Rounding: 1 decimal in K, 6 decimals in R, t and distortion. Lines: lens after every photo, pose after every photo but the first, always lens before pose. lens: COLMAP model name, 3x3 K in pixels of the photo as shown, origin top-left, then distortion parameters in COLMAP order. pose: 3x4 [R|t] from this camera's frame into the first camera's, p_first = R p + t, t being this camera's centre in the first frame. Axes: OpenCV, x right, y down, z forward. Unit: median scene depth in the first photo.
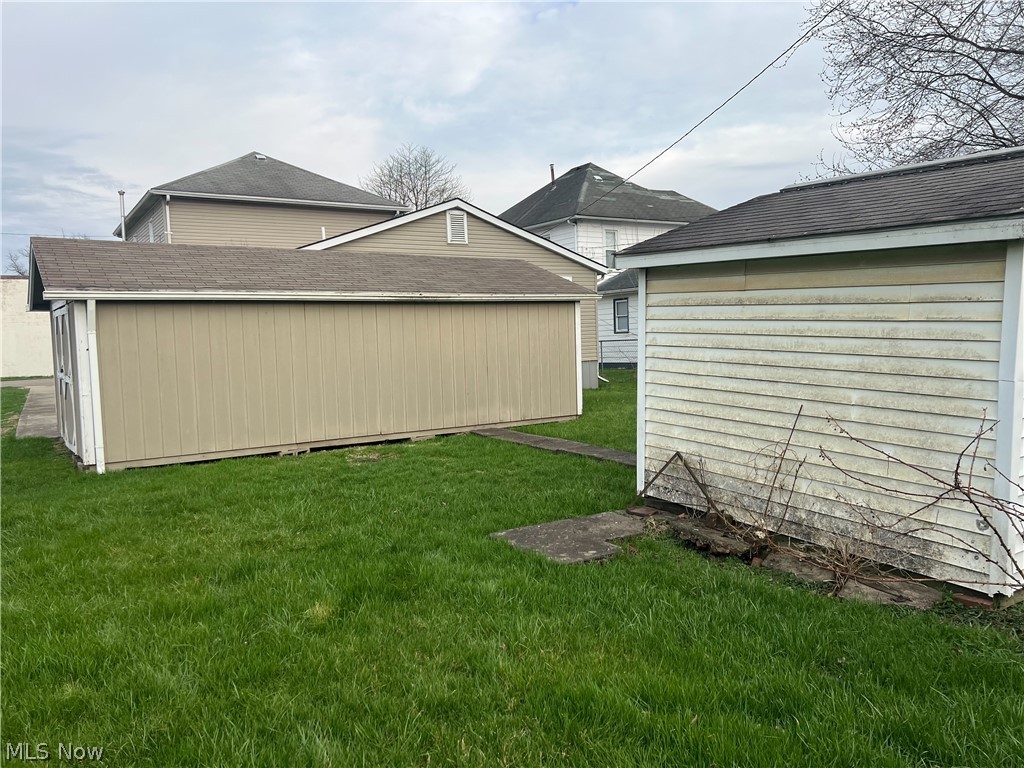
lens RADIAL K [[763.0, 0, 519.6], [0, 763.0, 385.3], [0, 0, 1]] dist [0.048217, -0.041794]
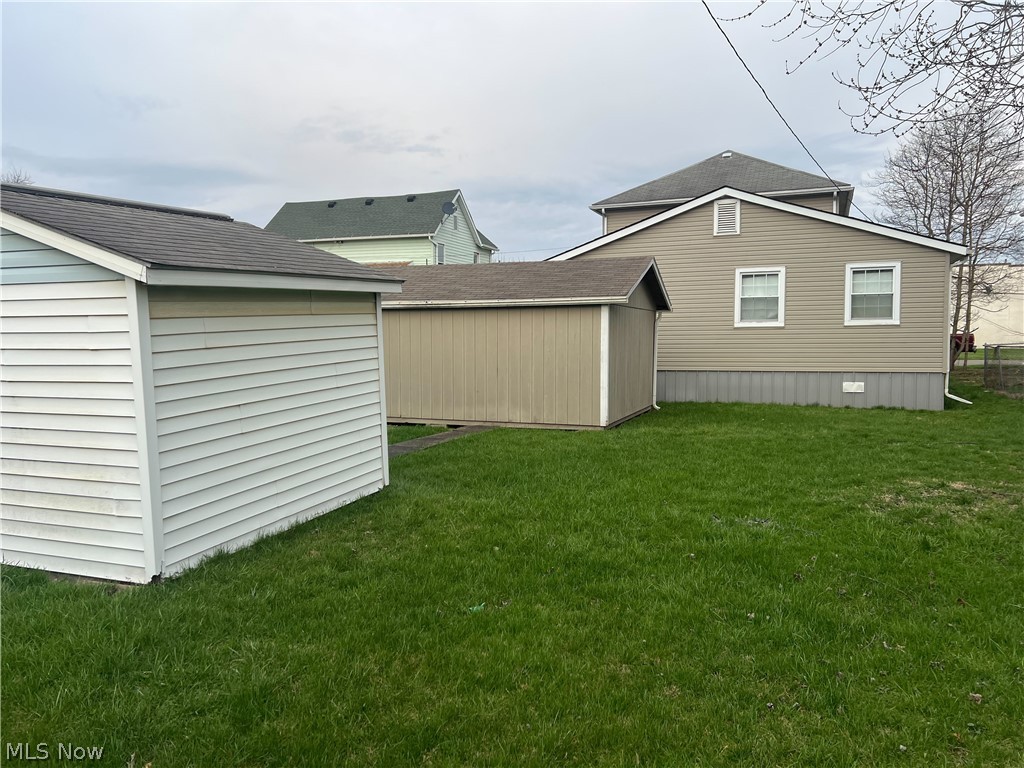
lens RADIAL K [[763.0, 0, 515.2], [0, 763.0, 381.9], [0, 0, 1]] dist [0.048217, -0.041794]
pose [[0.584243, 0.081441, -0.807482, 0.787617], [-0.066495, 0.996411, 0.052384, -0.059095], [0.808850, 0.023088, 0.587561, 0.373654]]
